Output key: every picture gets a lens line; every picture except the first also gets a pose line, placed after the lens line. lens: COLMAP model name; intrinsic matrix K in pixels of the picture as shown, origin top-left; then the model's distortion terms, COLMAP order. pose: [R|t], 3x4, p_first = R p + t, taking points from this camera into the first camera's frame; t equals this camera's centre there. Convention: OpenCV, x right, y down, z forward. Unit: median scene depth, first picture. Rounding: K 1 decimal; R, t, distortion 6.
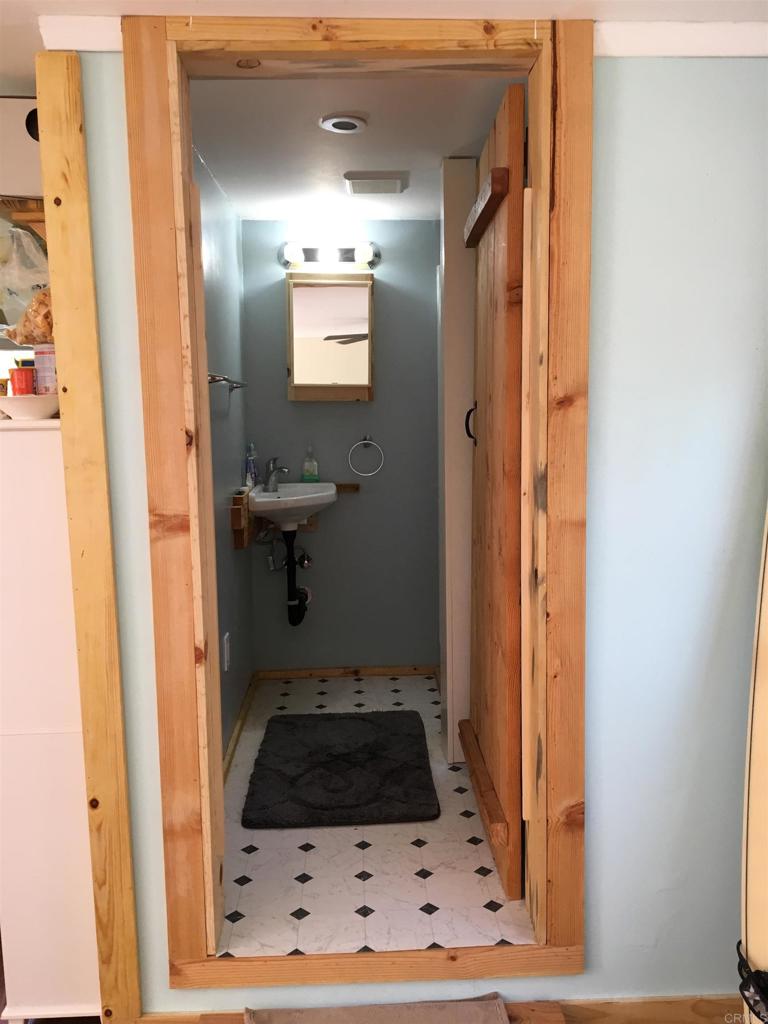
lens RADIAL K [[872.8, 0, 385.9], [0, 872.8, 514.8], [0, 0, 1]] dist [0.050173, -0.034545]
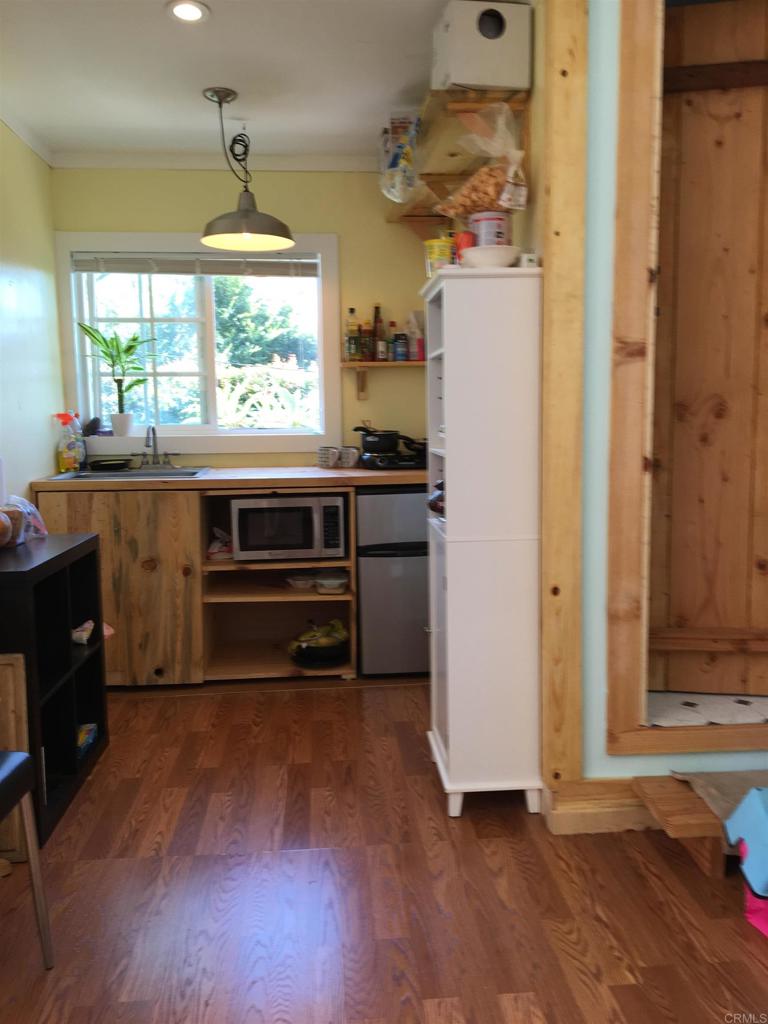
lens RADIAL K [[872.8, 0, 383.8], [0, 872.8, 509.5], [0, 0, 1]] dist [0.050173, -0.034545]
pose [[0.999068, -0.010207, 0.041939, -0.620627], [0.010987, 0.999770, -0.018410, 0.240672], [-0.041741, 0.018854, 0.998951, -0.170646]]
